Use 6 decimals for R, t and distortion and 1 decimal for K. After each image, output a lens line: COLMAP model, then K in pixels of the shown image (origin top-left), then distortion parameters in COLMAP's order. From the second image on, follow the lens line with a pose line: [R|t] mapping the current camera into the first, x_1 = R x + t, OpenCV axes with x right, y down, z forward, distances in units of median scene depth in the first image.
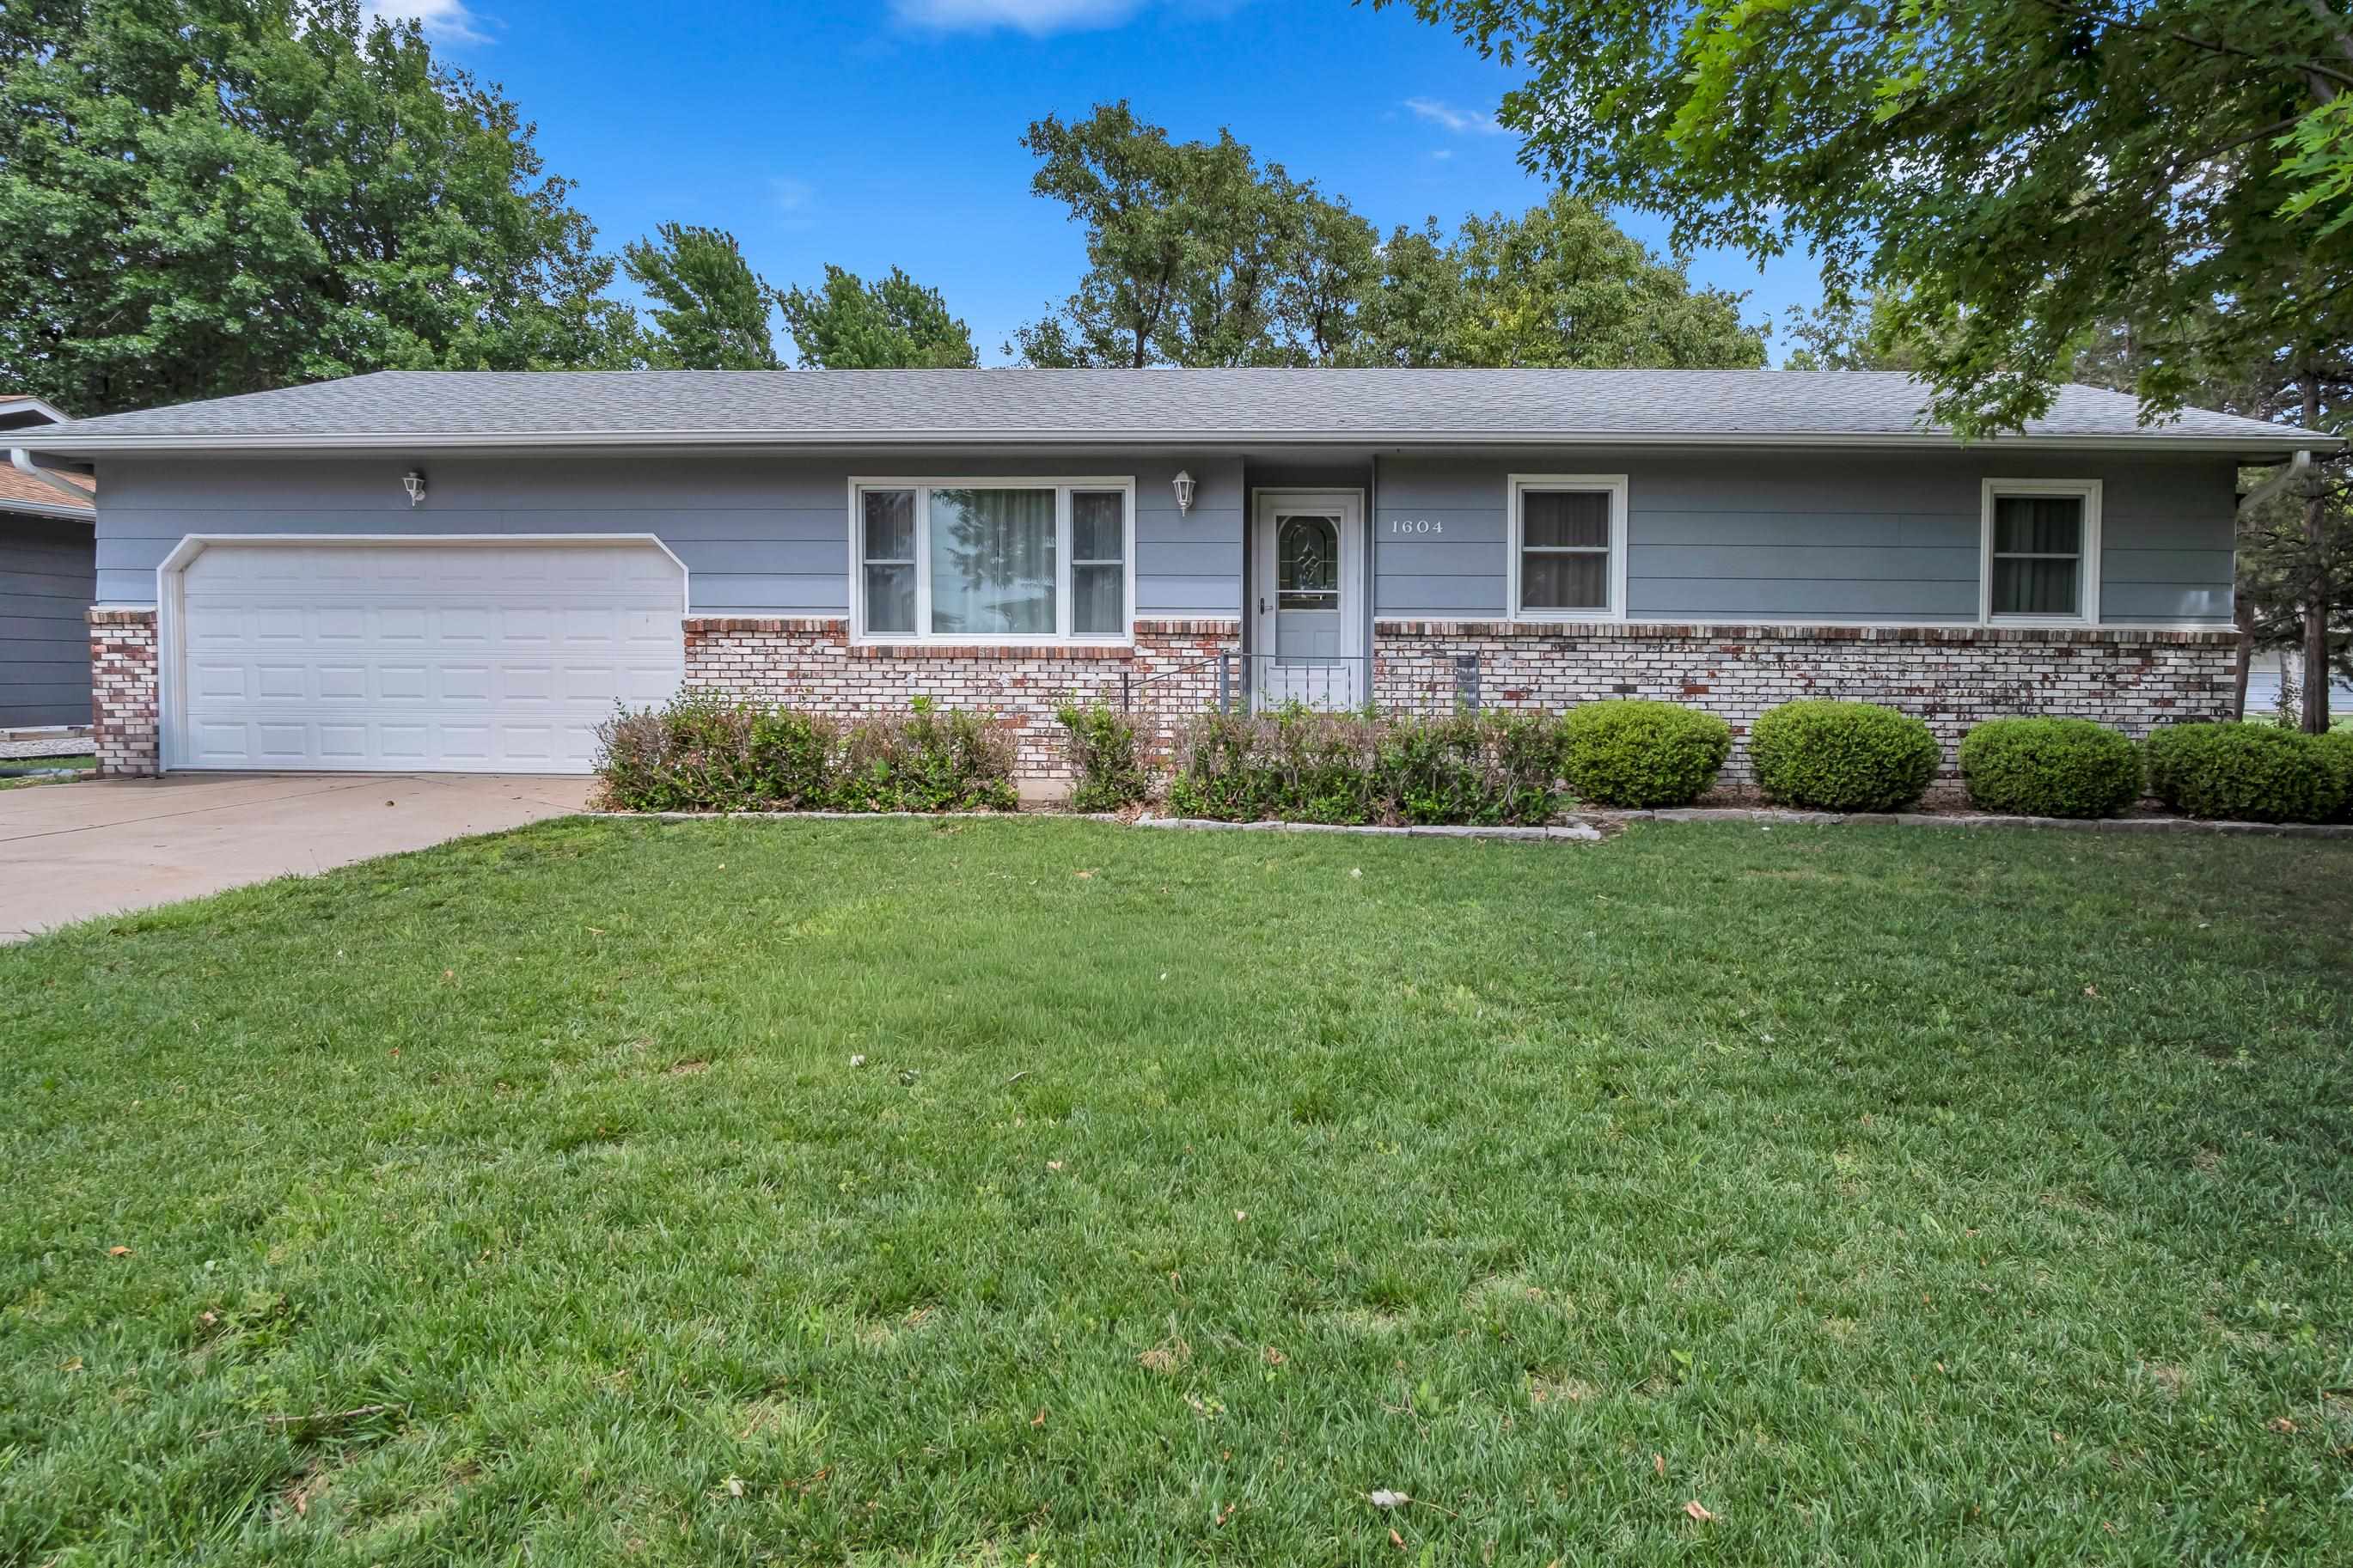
lens RADIAL K [[1292.5, 0, 1175.8], [0, 1292.5, 731.5], [0, 0, 1]] dist [-0.027144, 0.001939]
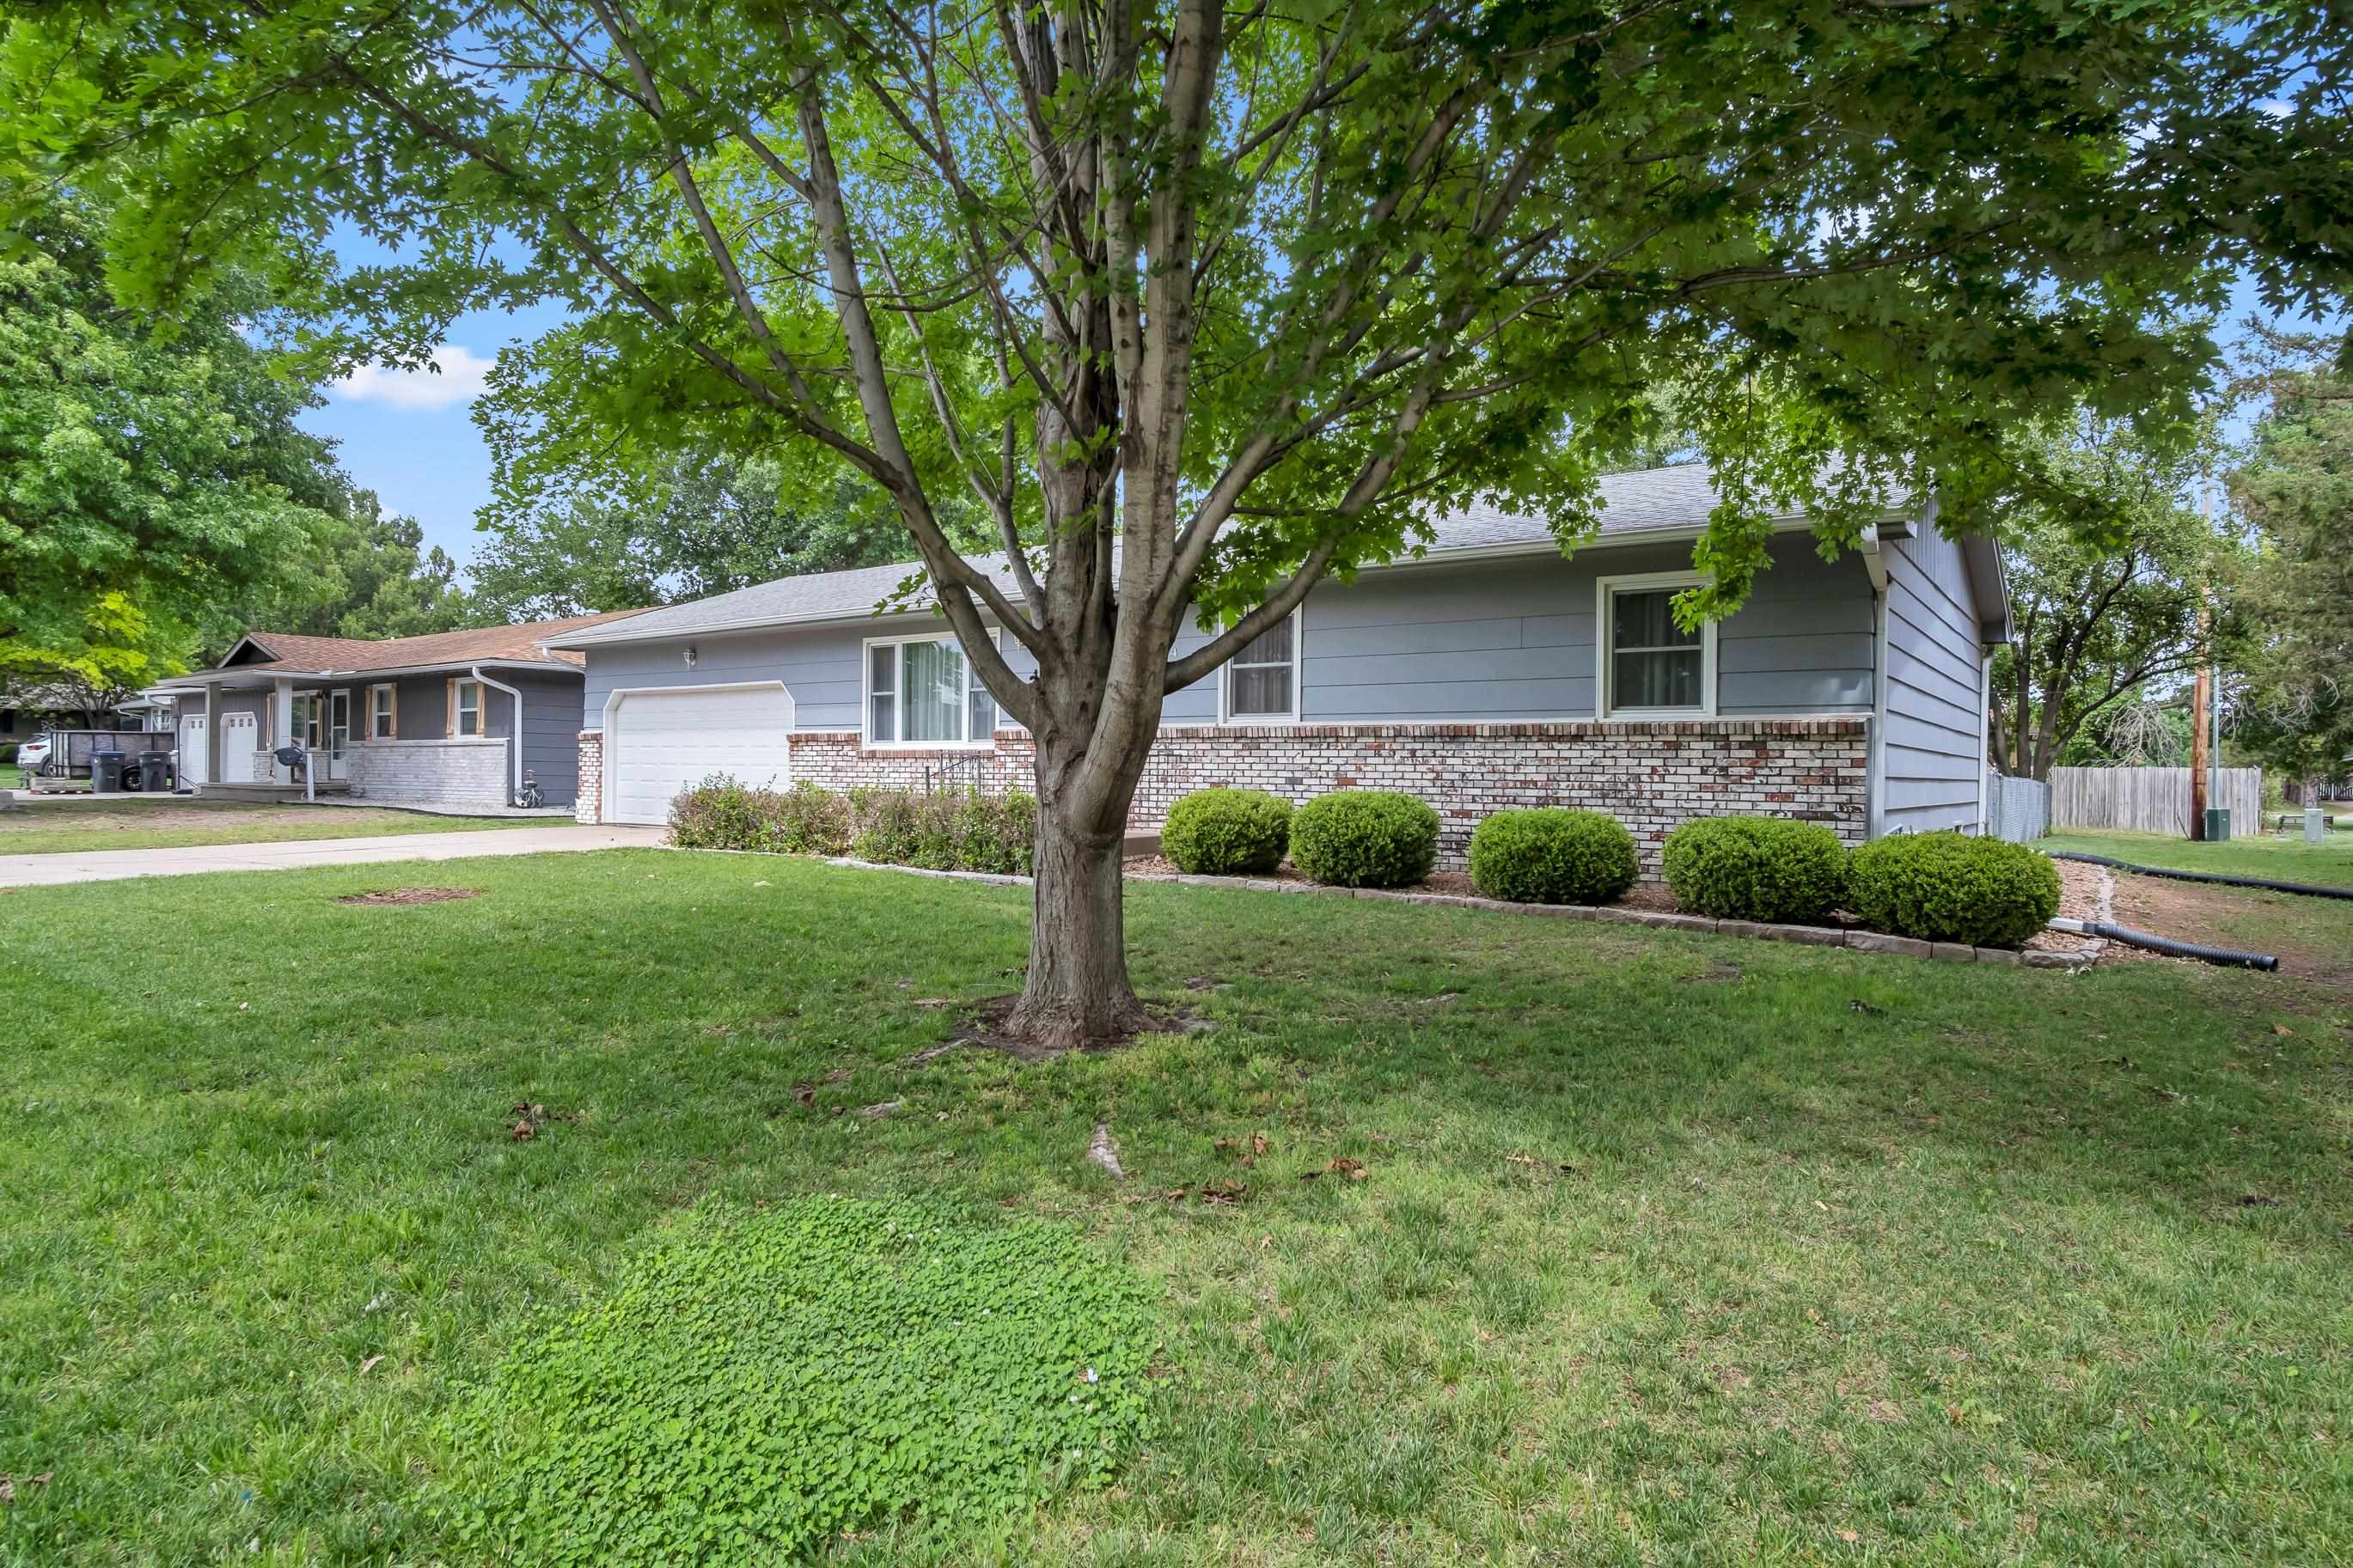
lens RADIAL K [[1292.5, 0, 1175.8], [0, 1292.5, 731.5], [0, 0, 1]] dist [-0.027144, 0.001939]
pose [[0.825388, -0.016128, -0.564335, 0.921461], [-0.031600, 0.996705, -0.074703, 0.013517], [0.563681, 0.079492, 0.822159, -0.036044]]
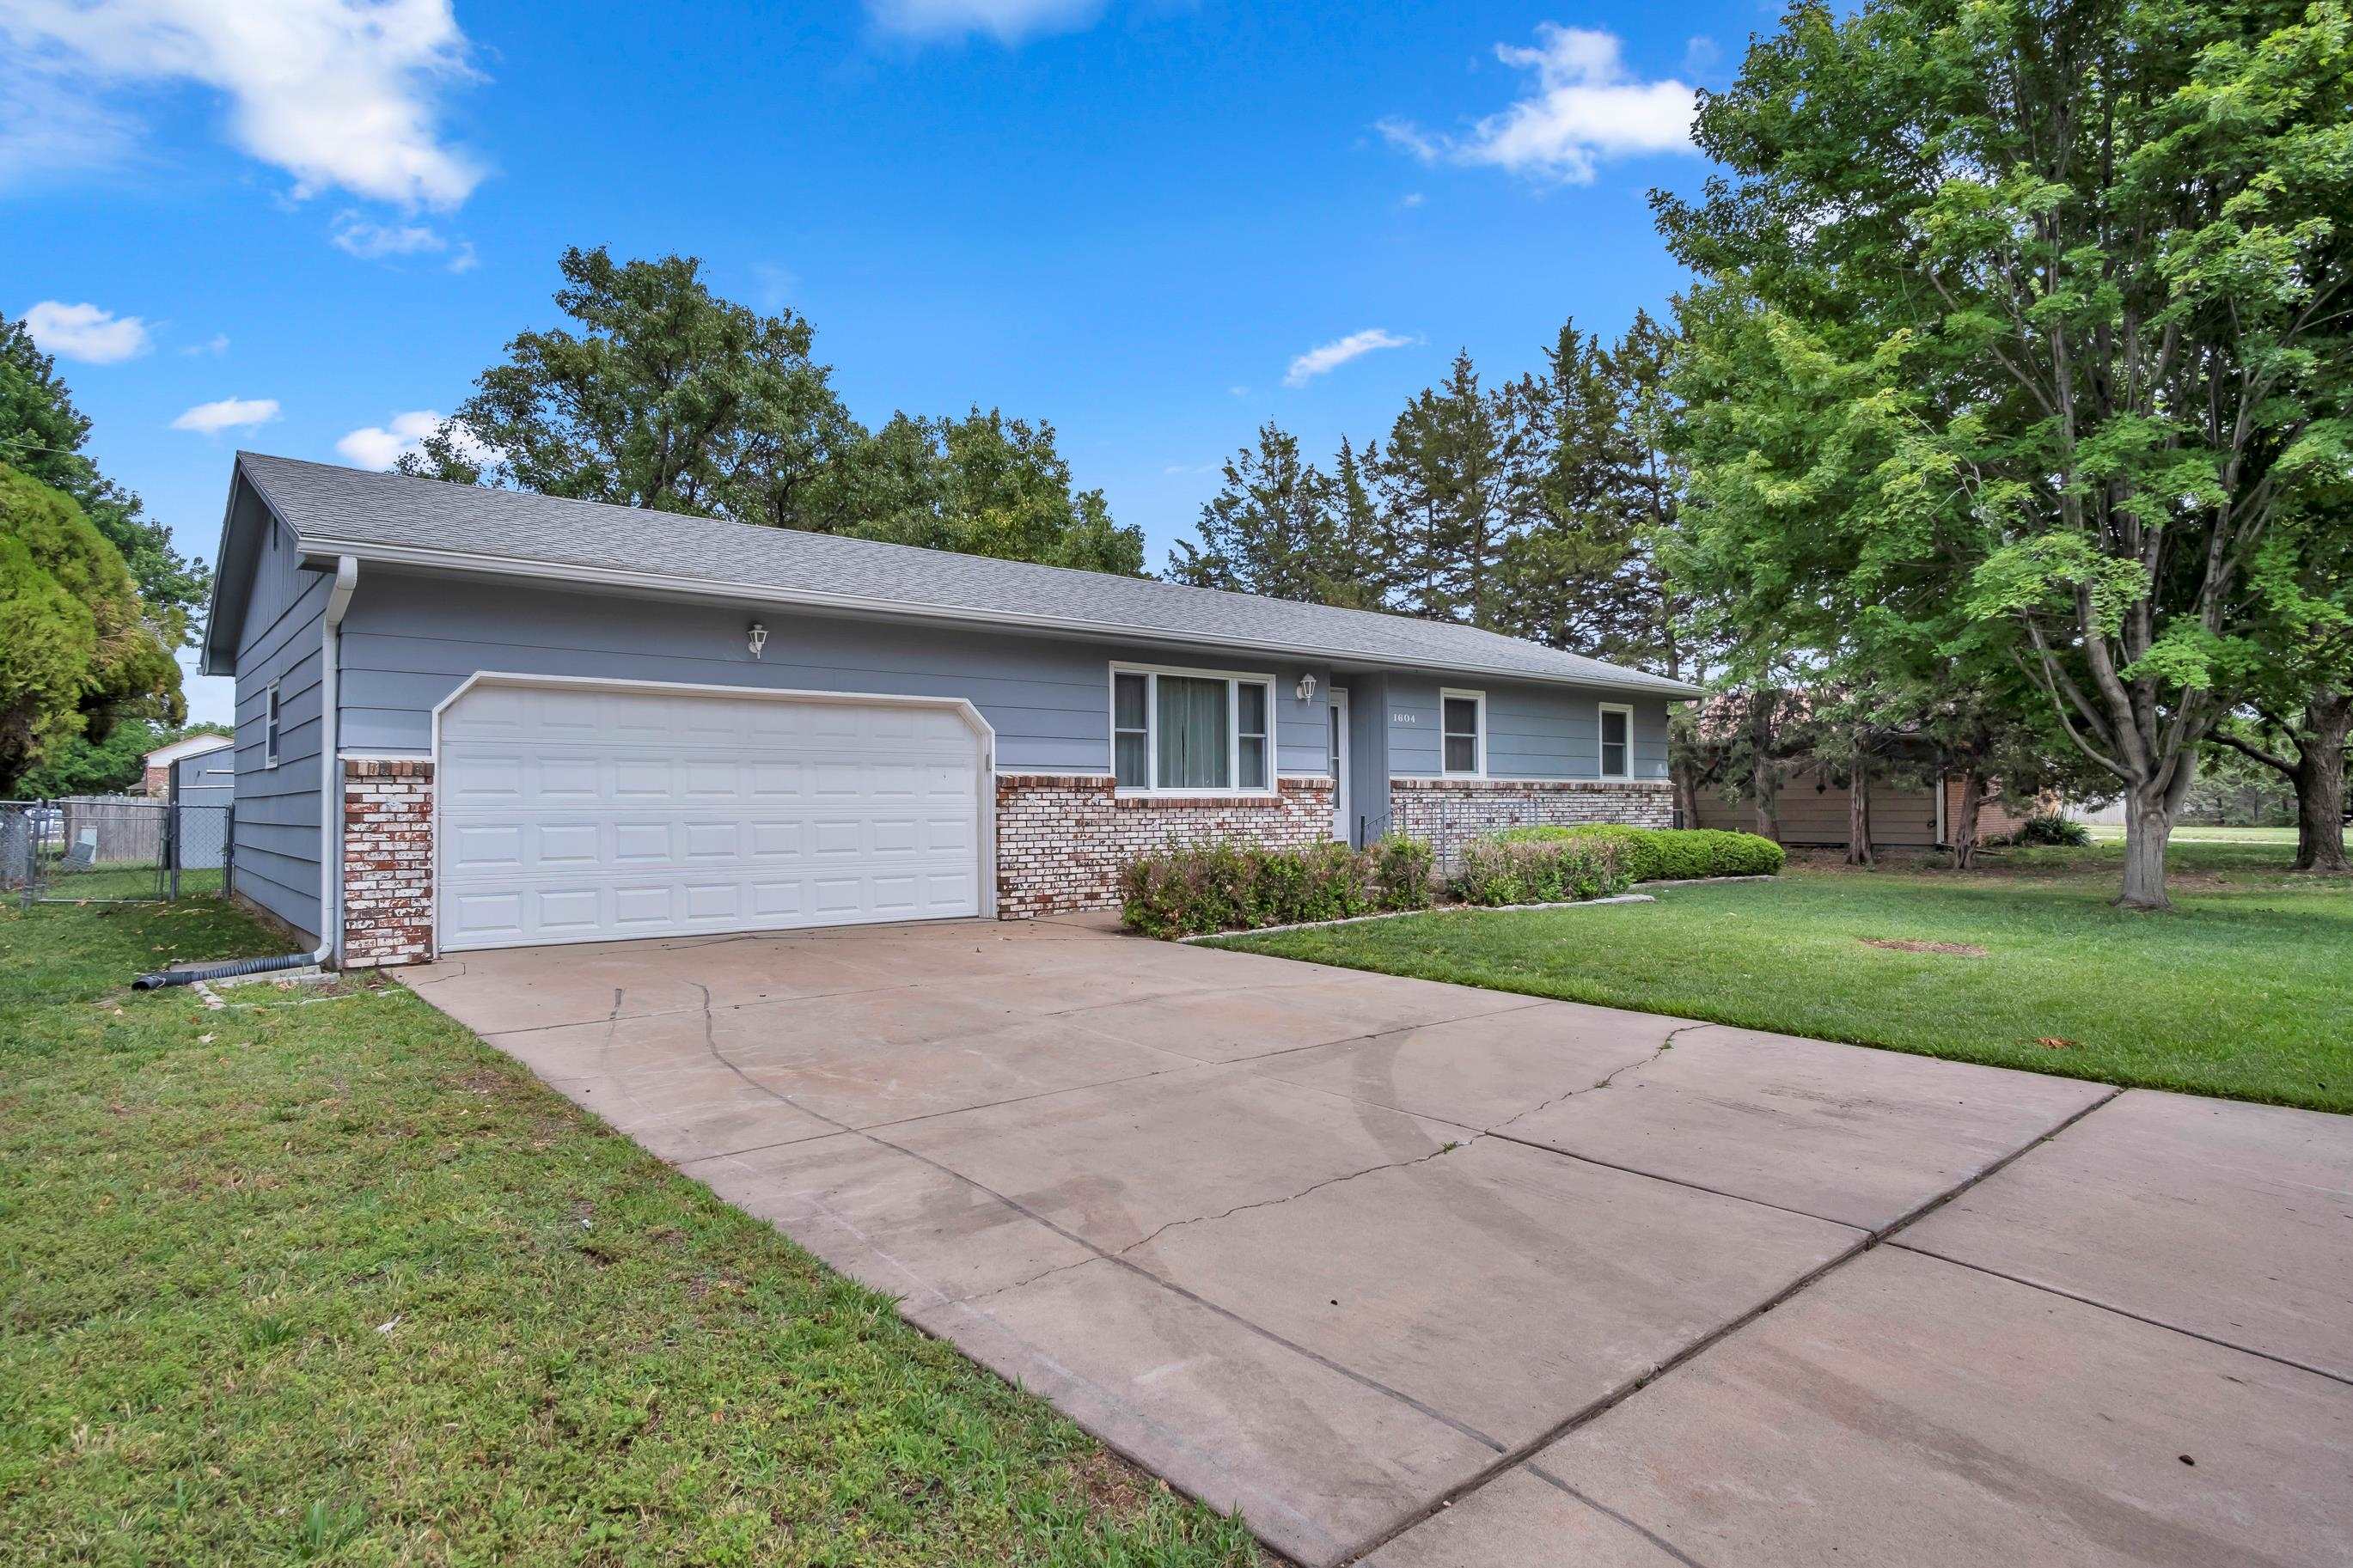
lens RADIAL K [[1264.8, 0, 1168.3], [0, 1264.8, 766.7], [0, 0, 1]] dist [-0.019633, 0.000708]
pose [[0.736293, 0.008136, 0.676614, -1.043291], [0.045426, 0.997078, -0.061422, -0.020891], [-0.675137, 0.075960, 0.733771, 0.087517]]
